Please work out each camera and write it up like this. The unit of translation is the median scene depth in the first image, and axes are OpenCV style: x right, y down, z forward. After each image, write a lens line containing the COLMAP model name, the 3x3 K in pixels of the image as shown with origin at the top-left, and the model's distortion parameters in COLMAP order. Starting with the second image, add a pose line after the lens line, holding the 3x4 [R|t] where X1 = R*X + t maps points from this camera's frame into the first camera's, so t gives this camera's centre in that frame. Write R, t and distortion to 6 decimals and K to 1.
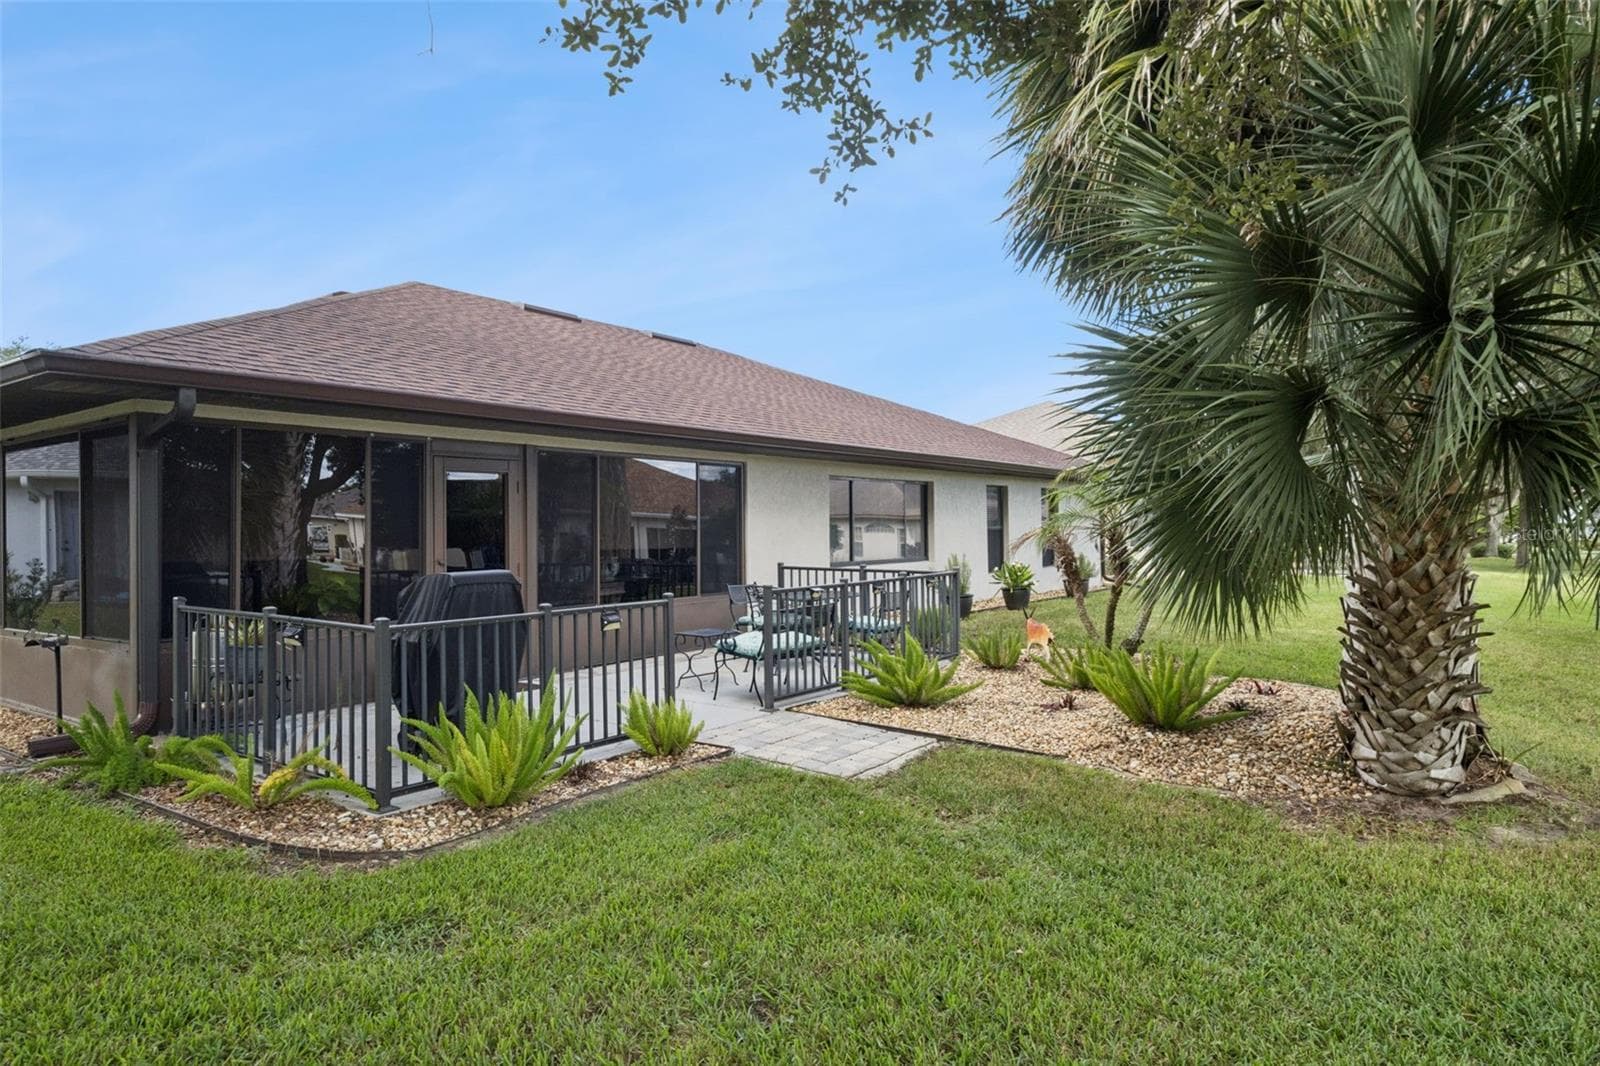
lens RADIAL K [[879.9, 0, 792.1], [0, 879.9, 512.7], [0, 0, 1]] dist [0.009643, -0.001918]
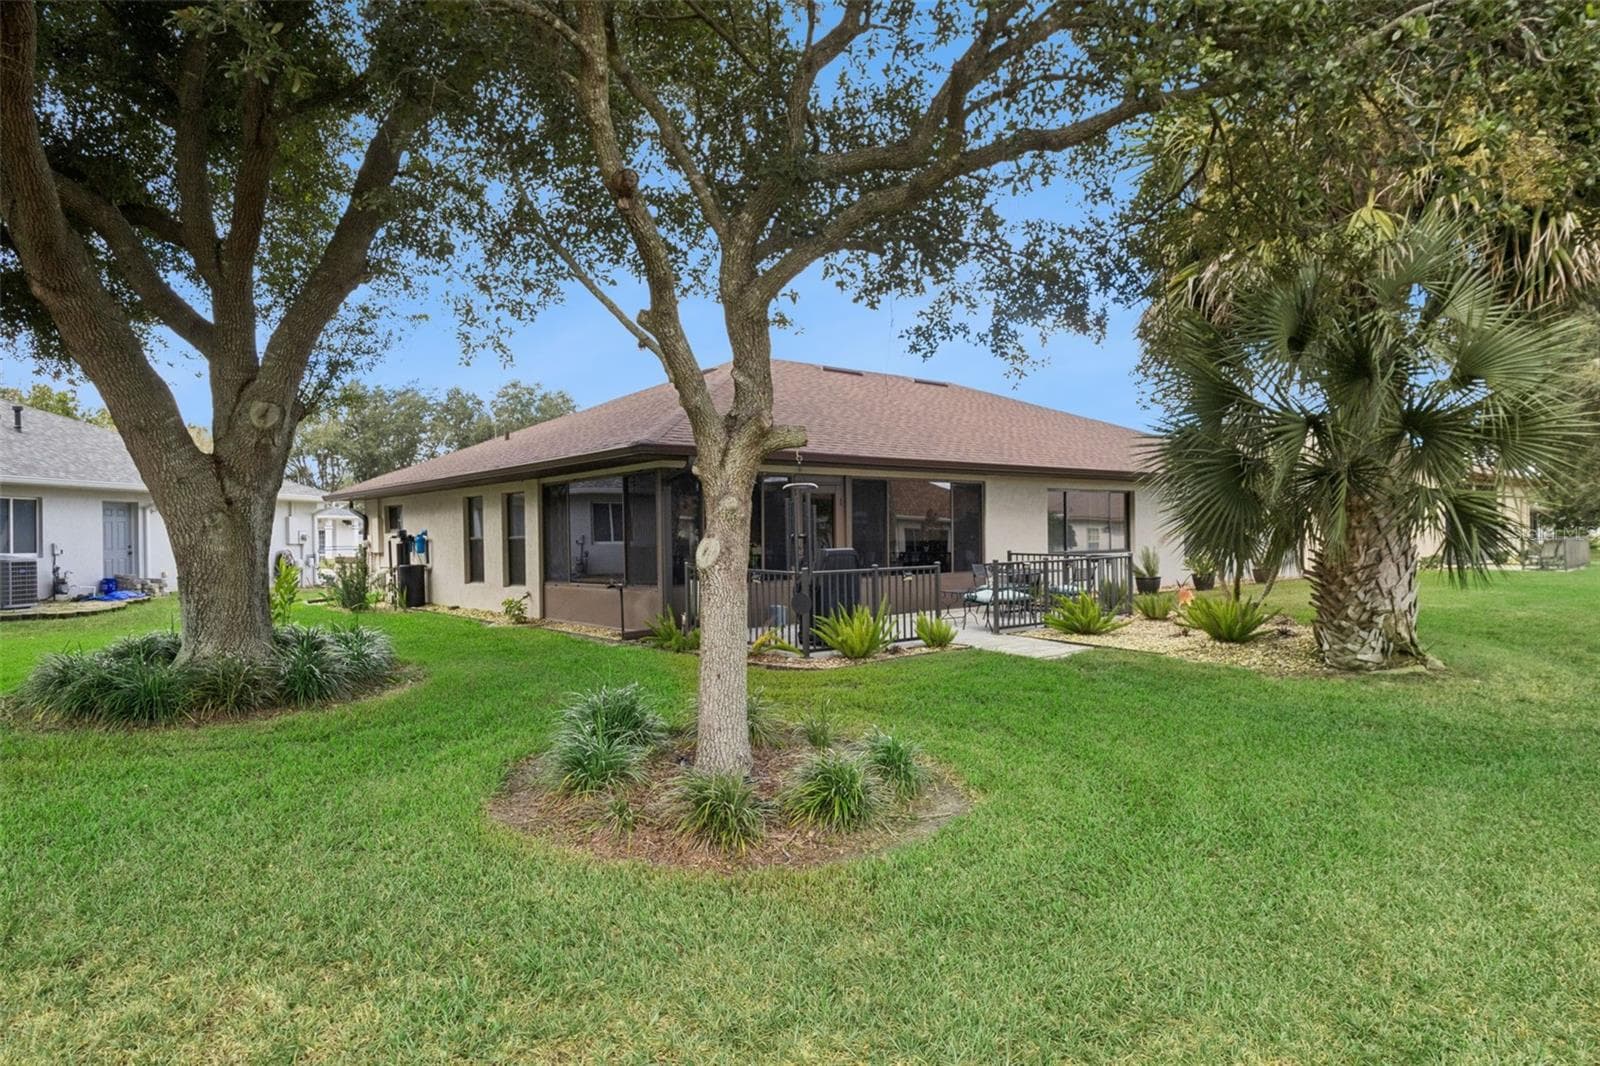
lens RADIAL K [[773.3, 0, 839.4], [0, 773.3, 528.7], [0, 0, 1]] dist [-0.025630, -0.000378]
pose [[0.969799, -0.002128, -0.243894, 0.042677], [0.006357, 0.999843, 0.016555, -0.001853], [0.243821, -0.017605, 0.969660, -0.495550]]
